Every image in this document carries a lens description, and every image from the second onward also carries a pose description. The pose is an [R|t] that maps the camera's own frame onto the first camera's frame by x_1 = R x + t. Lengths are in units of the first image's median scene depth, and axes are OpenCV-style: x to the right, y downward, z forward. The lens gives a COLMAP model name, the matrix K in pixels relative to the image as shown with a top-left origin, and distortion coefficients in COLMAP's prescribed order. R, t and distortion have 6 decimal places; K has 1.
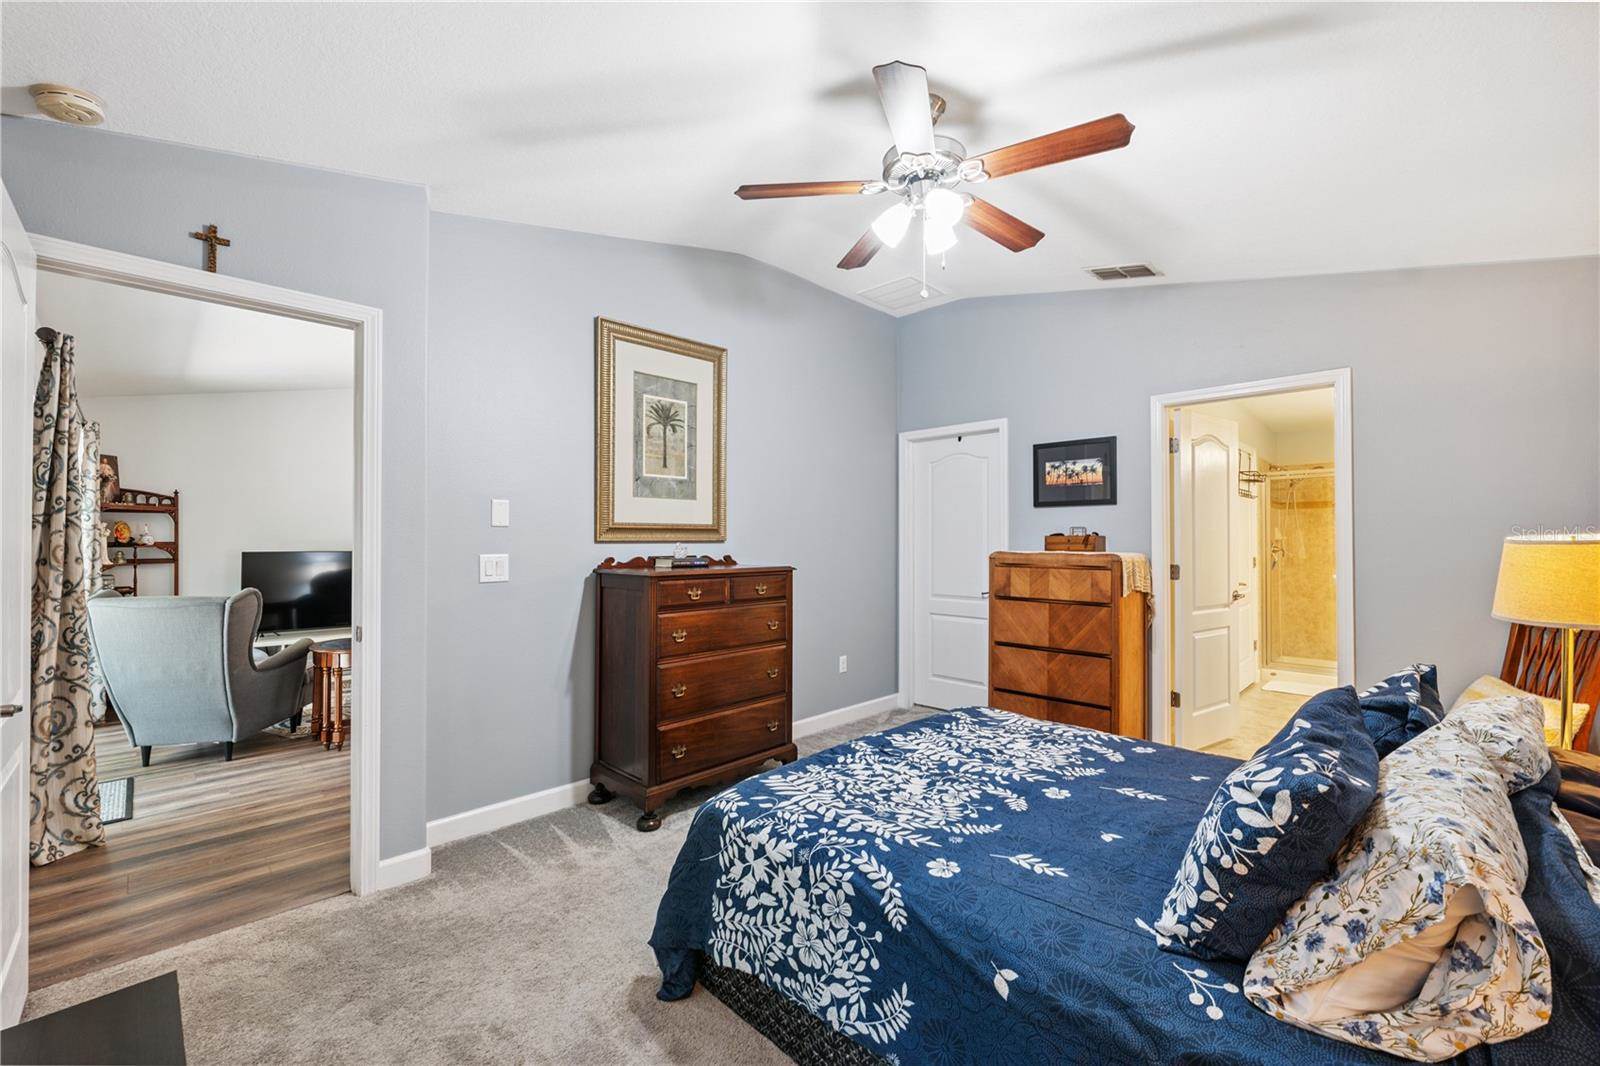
lens RADIAL K [[655.0, 0, 797.8], [0, 655.0, 530.6], [0, 0, 1]] dist [0.002251, -0.000813]
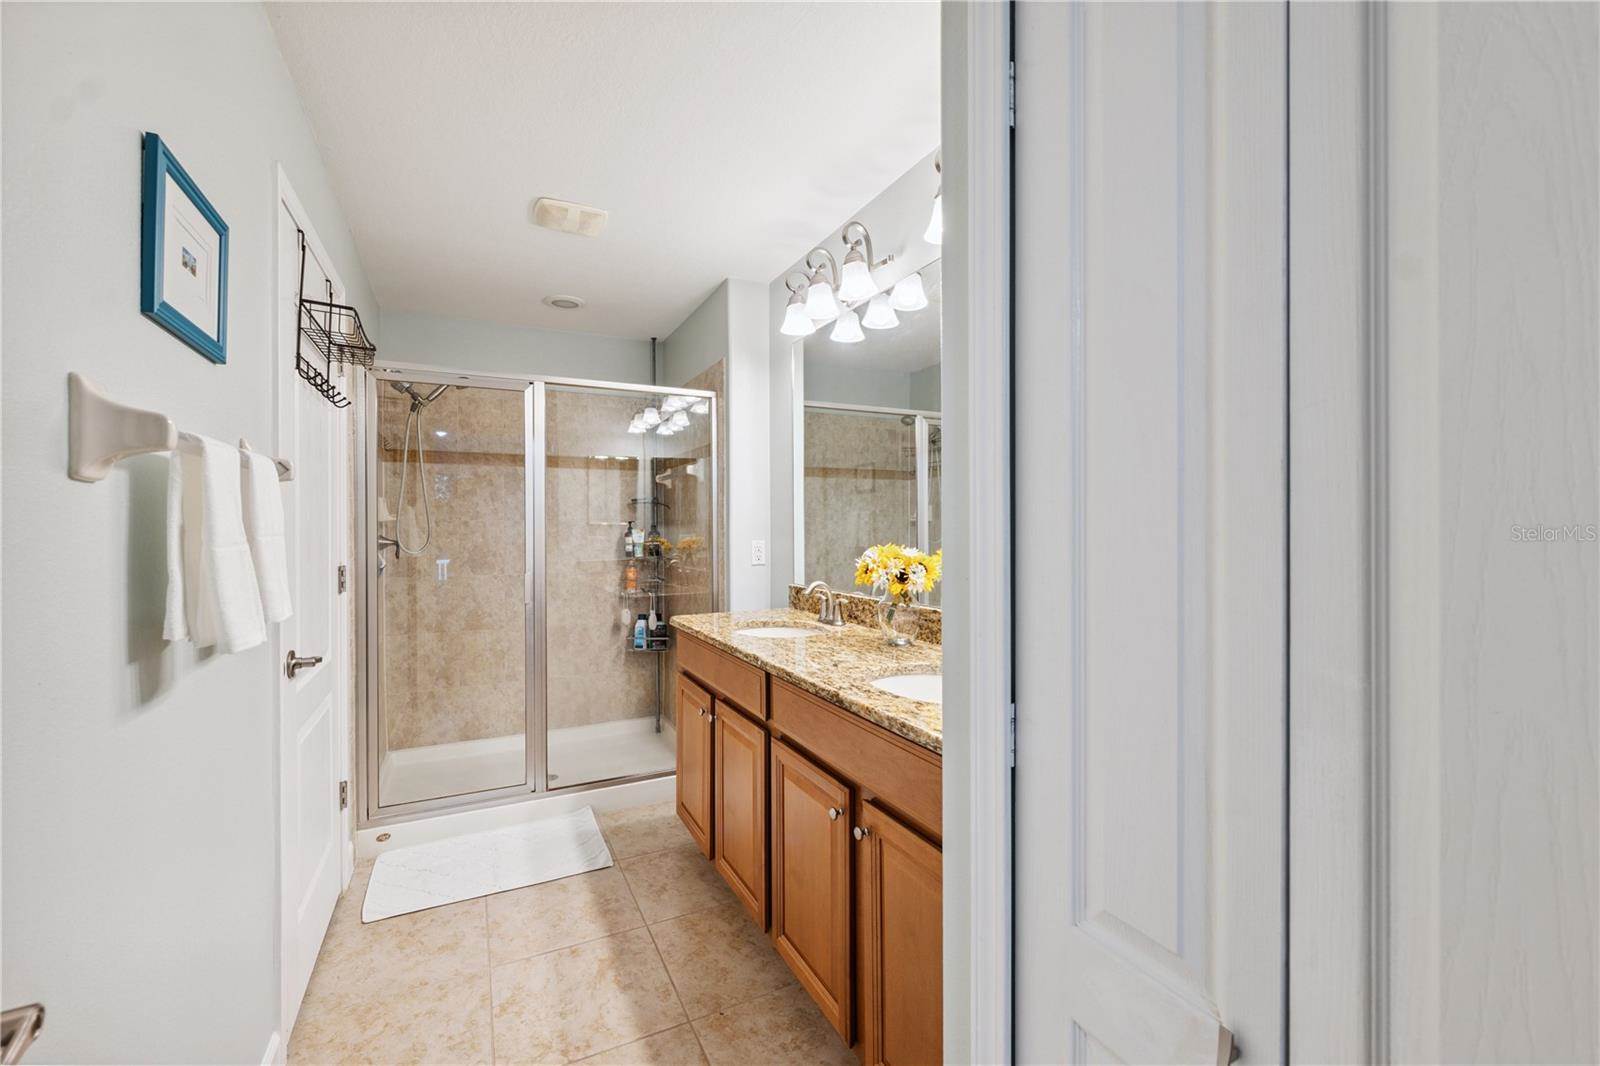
lens RADIAL K [[655.0, 0, 794.4], [0, 655.0, 526.9], [0, 0, 1]] dist [0.002251, -0.000813]
pose [[0.341021, 0.002619, 0.940052, 1.613774], [-0.002828, 0.999994, -0.001760, 0.063438], [-0.940051, -0.002058, 0.341027, 2.348375]]
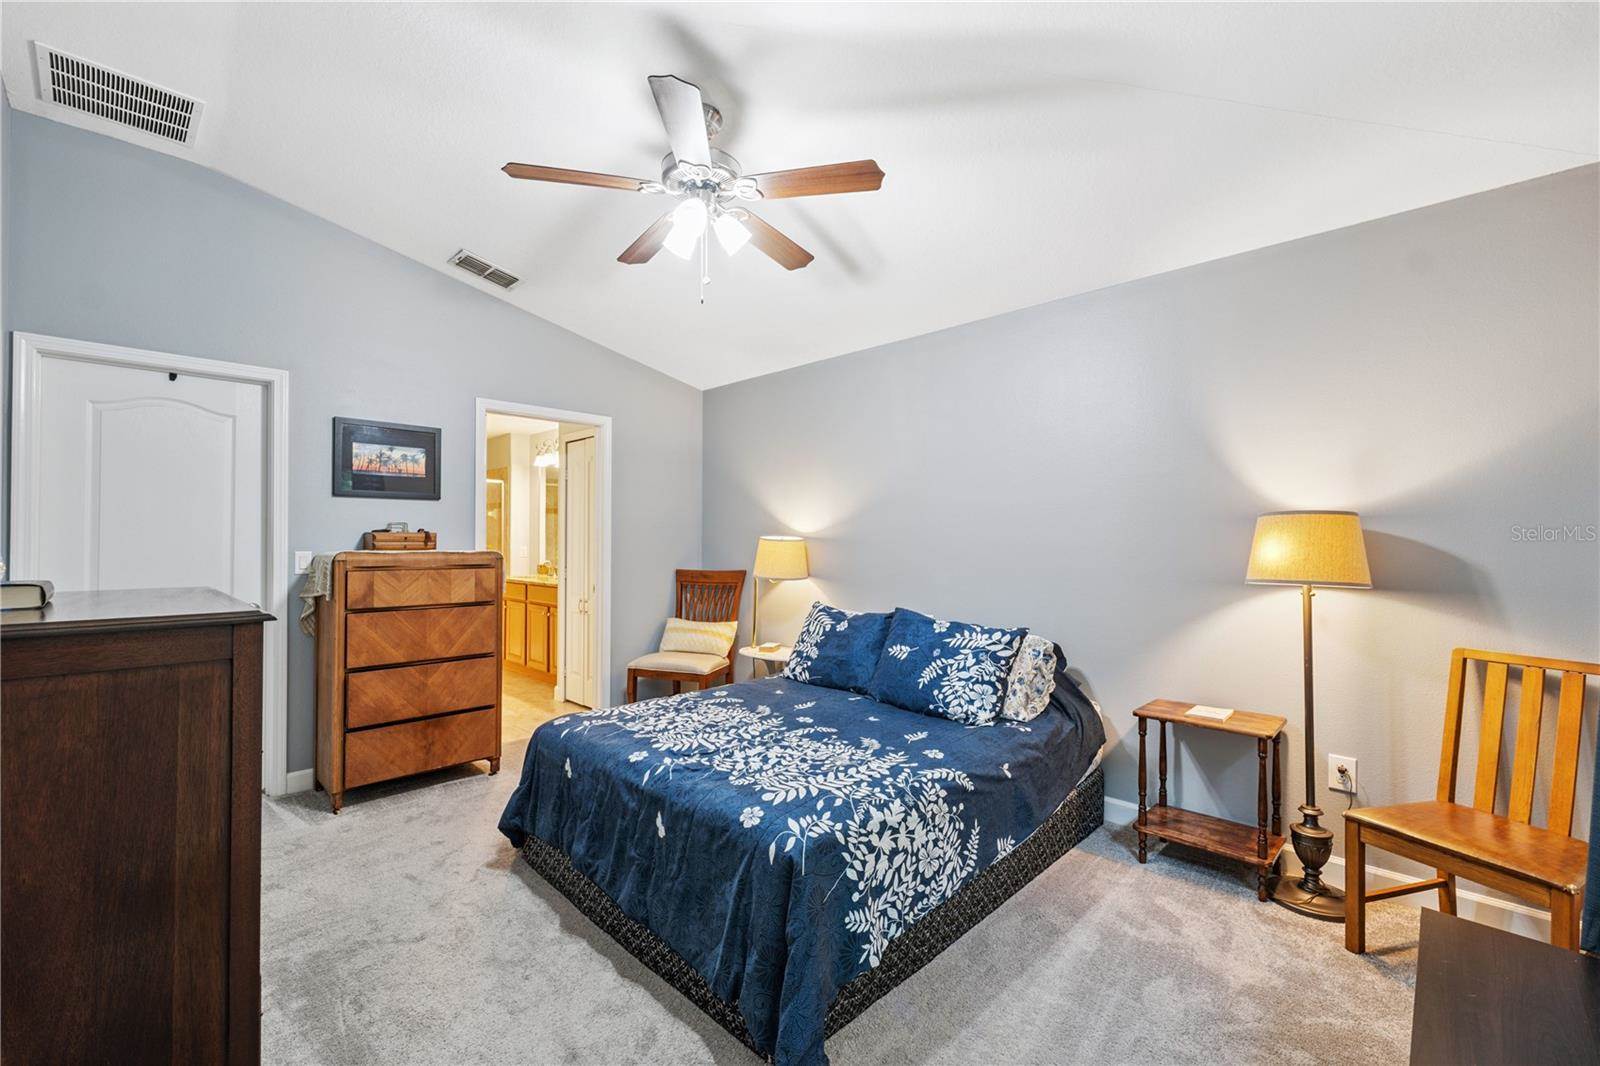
lens RADIAL K [[655.0, 0, 806.5], [0, 655.0, 531.7], [0, 0, 1]] dist [0.002251, -0.000813]
pose [[-0.001092, 0.013214, 0.999912, -1.152020], [-0.018866, 0.999734, -0.013232, 0.020481], [-0.999821, -0.018879, -0.000842, 1.149558]]
